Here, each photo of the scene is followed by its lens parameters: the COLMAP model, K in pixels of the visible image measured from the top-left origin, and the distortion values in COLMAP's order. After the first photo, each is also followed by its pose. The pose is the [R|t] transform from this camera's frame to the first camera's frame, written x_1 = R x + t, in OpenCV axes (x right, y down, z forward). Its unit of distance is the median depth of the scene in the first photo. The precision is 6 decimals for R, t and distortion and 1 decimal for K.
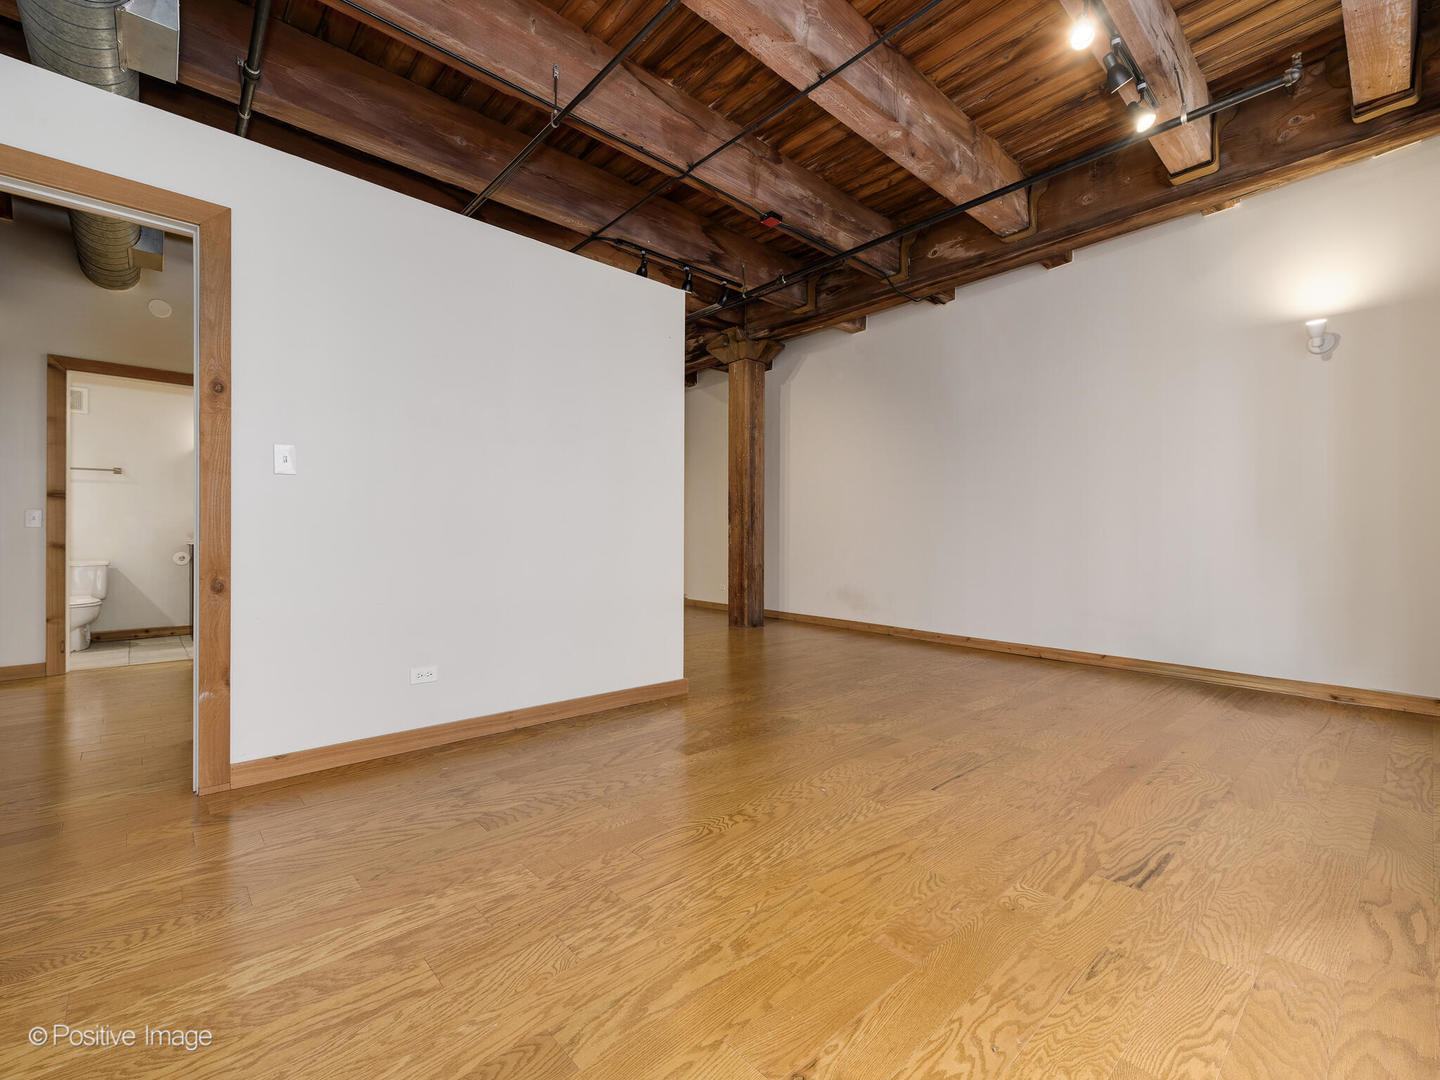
lens RADIAL K [[637.3, 0, 721.7], [0, 637.3, 534.5], [0, 0, 1]] dist [0.011054, -0.000416]
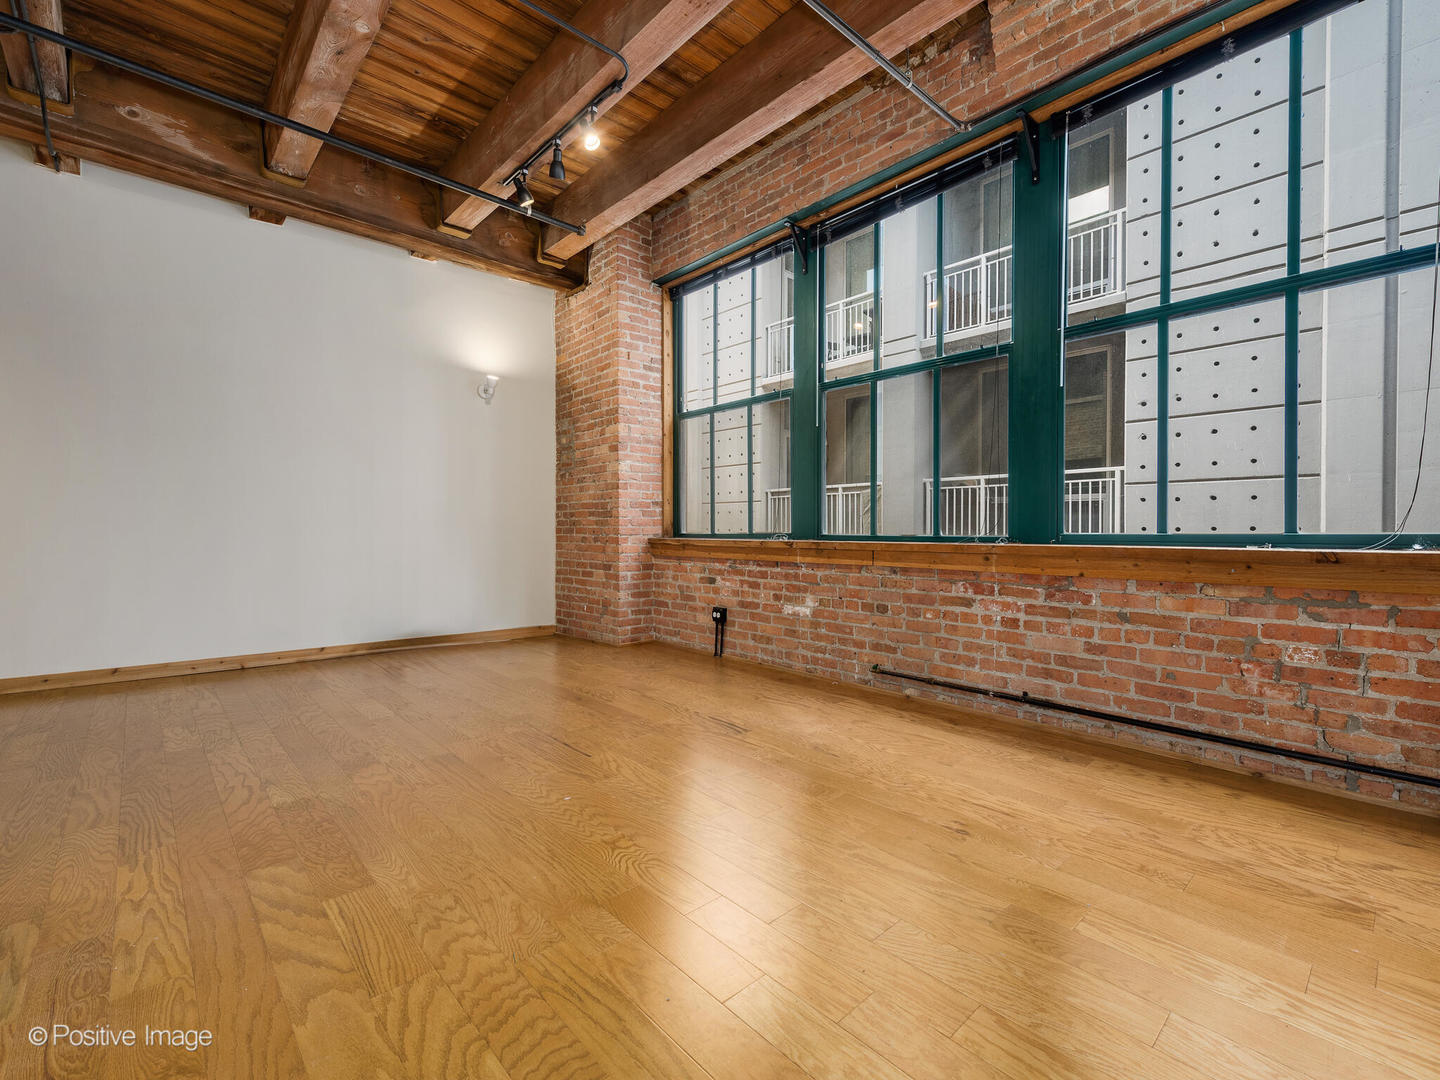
lens RADIAL K [[637.3, 0, 718.6], [0, 637.3, 534.1], [0, 0, 1]] dist [0.011054, -0.000416]
pose [[0.001279, -0.006271, 0.999980, -0.680072], [-0.006251, 0.999961, 0.006279, 0.005909], [-0.999980, -0.006259, 0.001240, 0.688544]]
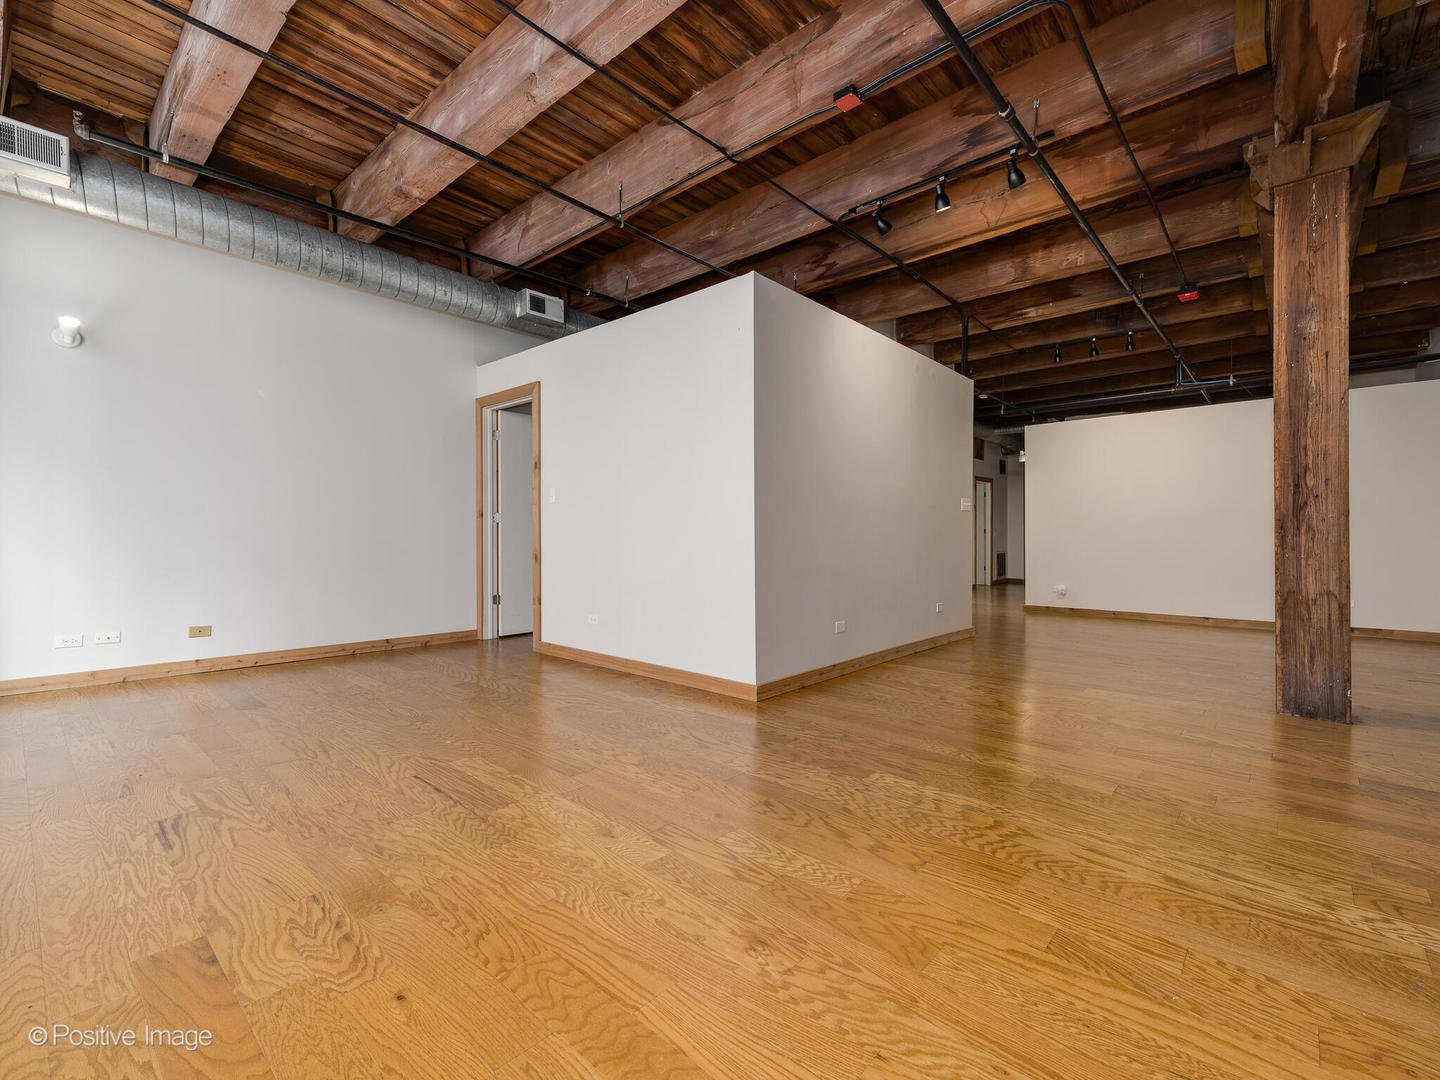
lens RADIAL K [[637.3, 0, 721.9], [0, 637.3, 537.7], [0, 0, 1]] dist [0.011054, -0.000416]
pose [[0.099240, 0.001110, -0.995063, 1.245763], [0.002059, 0.999997, 0.001321, 0.011137], [0.995061, -0.002180, 0.099238, 1.231071]]
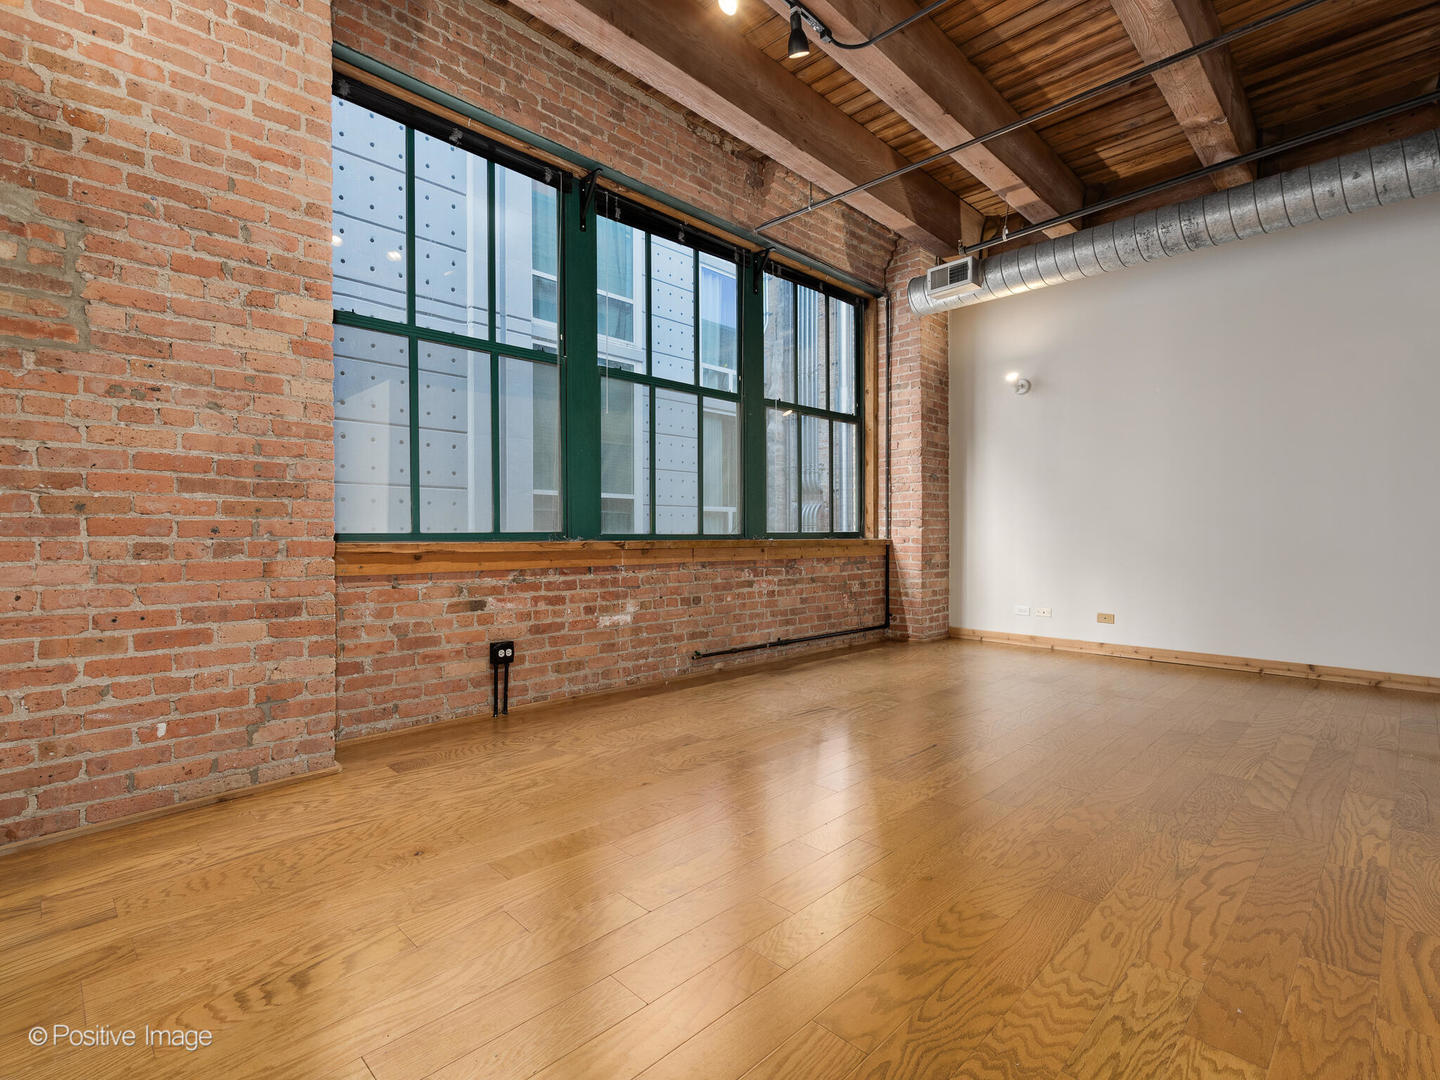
lens RADIAL K [[700.8, 0, 715.8], [0, 700.8, 534.9], [0, 0, 1]] dist [0.002693, -0.000287]
pose [[-0.998886, -0.001279, -0.047179, 0.696319], [-0.001146, 0.999995, -0.002859, 0.020675], [0.047183, -0.002802, -0.998882, 1.986723]]
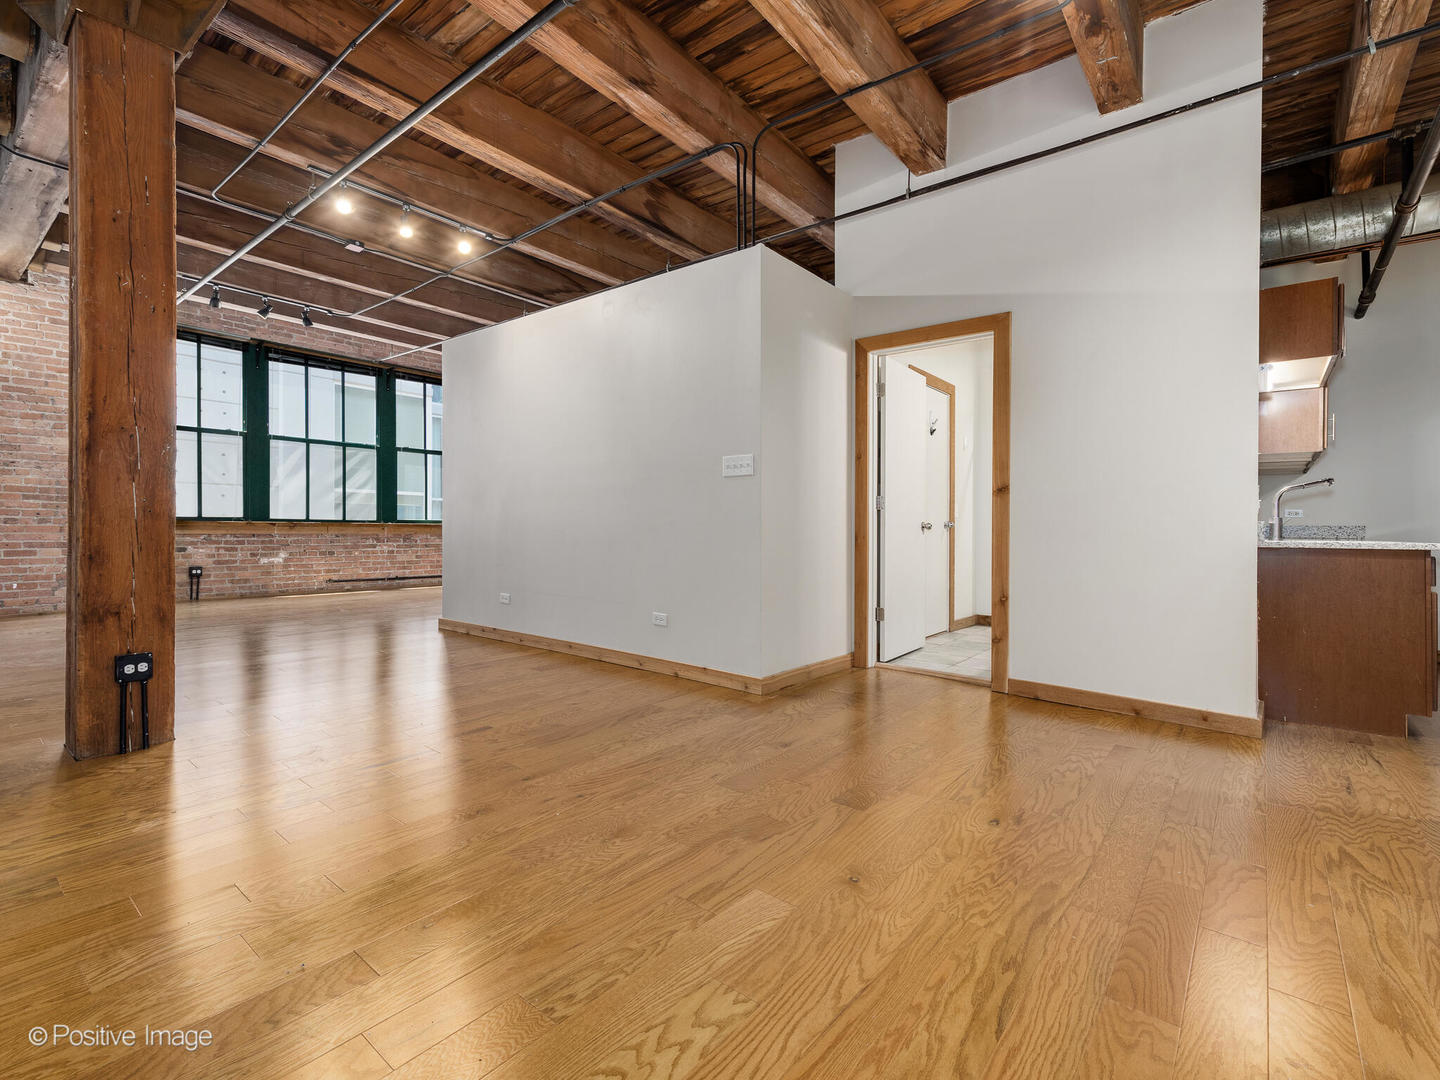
lens RADIAL K [[671.1, 0, 746.8], [0, 671.1, 531.1], [0, 0, 1]] dist [-0.001402, -0.000906]
pose [[-0.983754, -0.012028, -0.179121, -0.665346], [-0.012696, 0.999916, 0.002583, 0.035469], [0.179075, 0.004815, -0.983824, 3.726440]]
